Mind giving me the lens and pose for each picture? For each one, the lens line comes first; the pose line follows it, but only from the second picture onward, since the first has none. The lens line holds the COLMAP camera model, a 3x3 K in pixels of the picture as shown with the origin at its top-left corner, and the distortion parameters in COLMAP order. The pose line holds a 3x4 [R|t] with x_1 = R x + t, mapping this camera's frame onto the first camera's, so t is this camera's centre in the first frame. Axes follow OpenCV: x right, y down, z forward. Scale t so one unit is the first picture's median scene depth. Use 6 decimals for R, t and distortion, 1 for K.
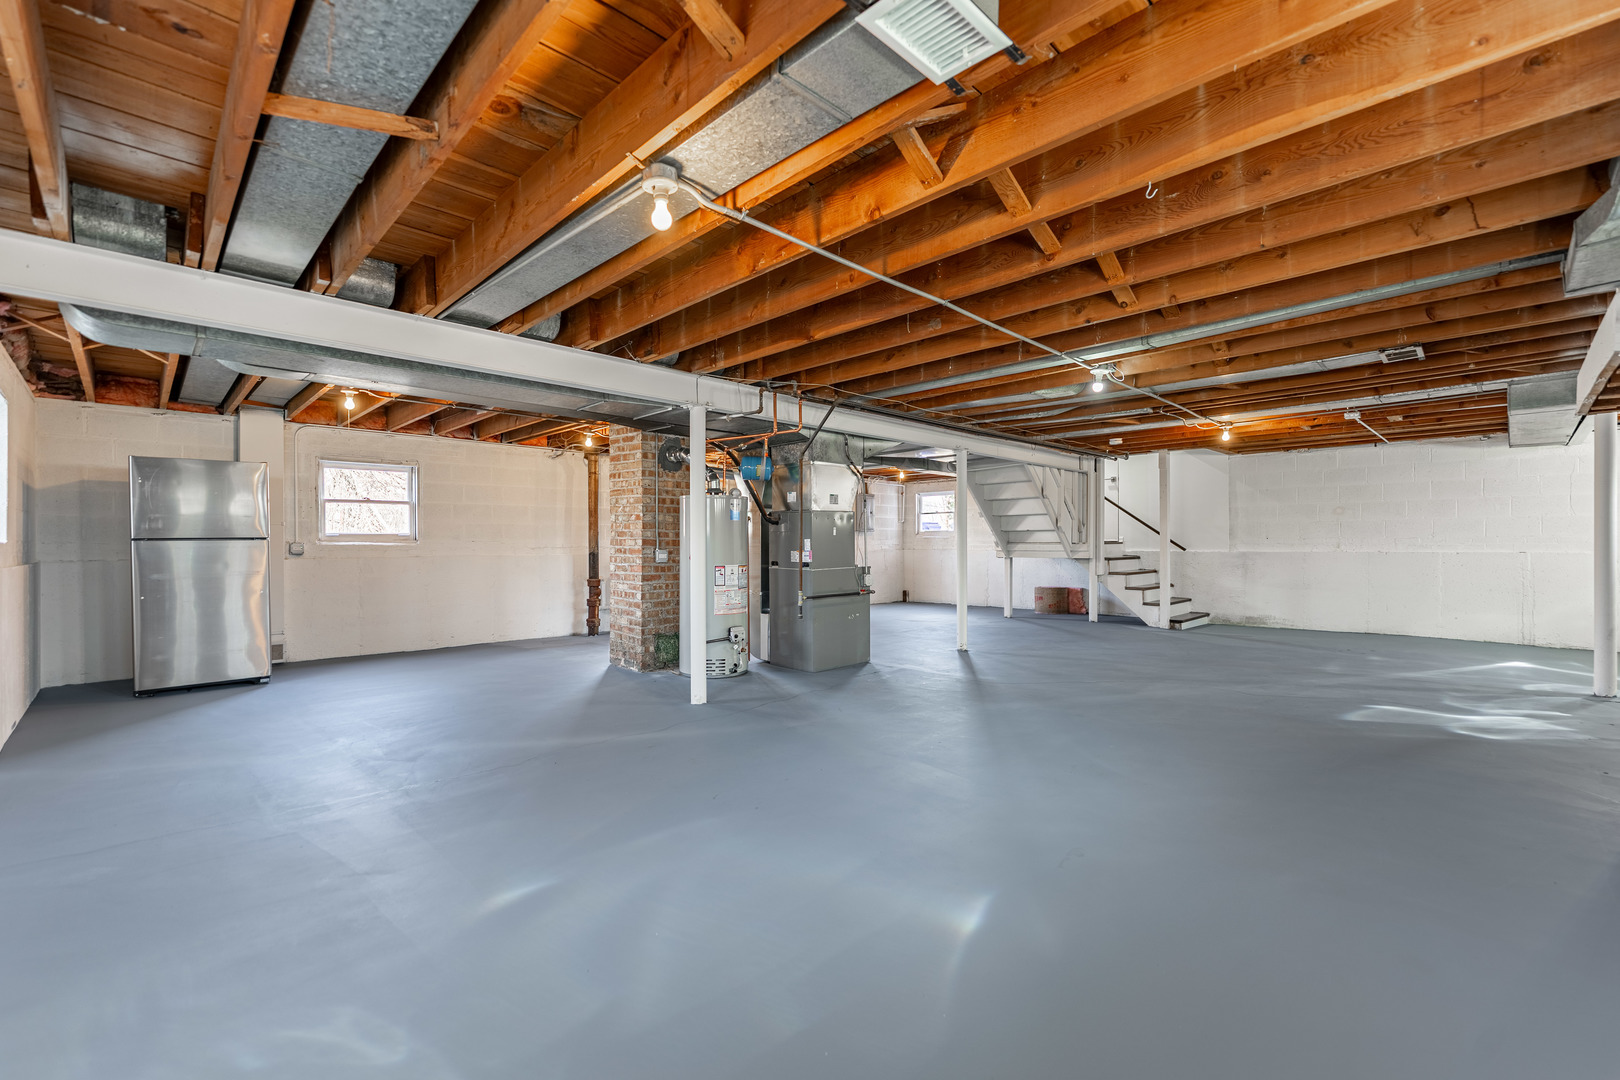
lens RADIAL K [[702.9, 0, 813.9], [0, 702.9, 541.6], [0, 0, 1]] dist [-0.000158, 0.000323]
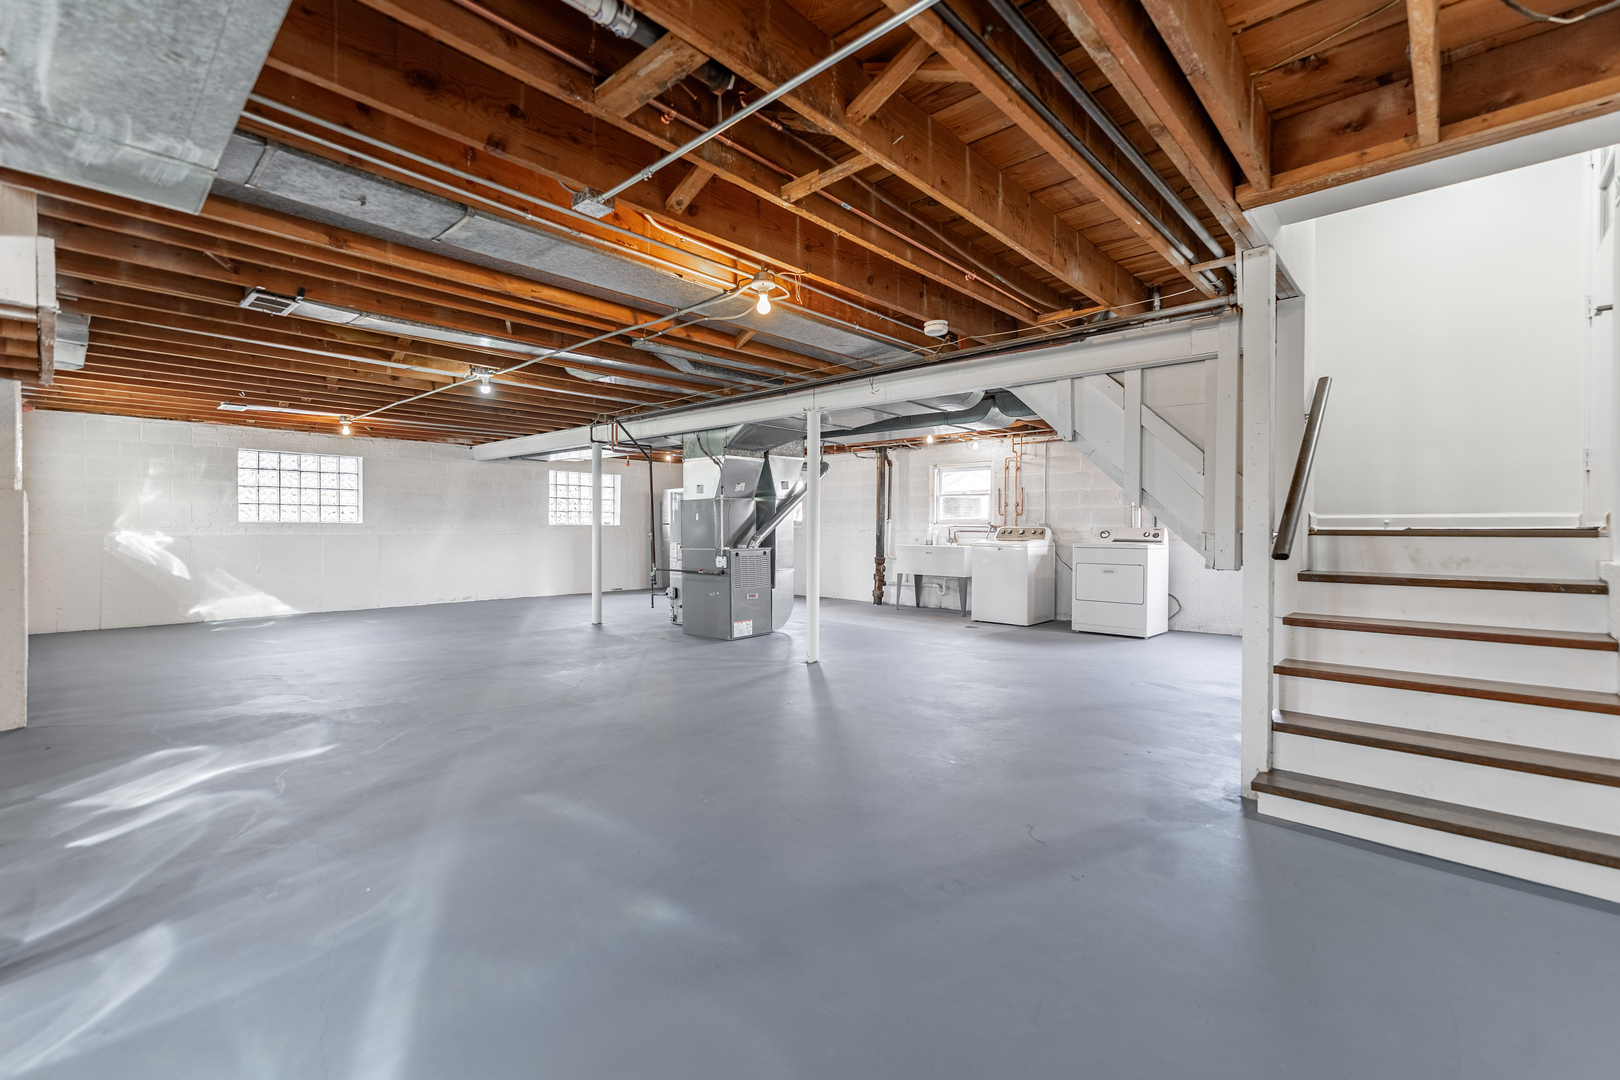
lens RADIAL K [[702.9, 0, 813.5], [0, 702.9, 537.2], [0, 0, 1]] dist [-0.000158, 0.000323]
pose [[0.053835, 0.017067, -0.998404, 1.115792], [-0.002978, 0.999852, 0.016931, 0.003926], [0.998545, 0.002062, 0.053878, 1.016659]]
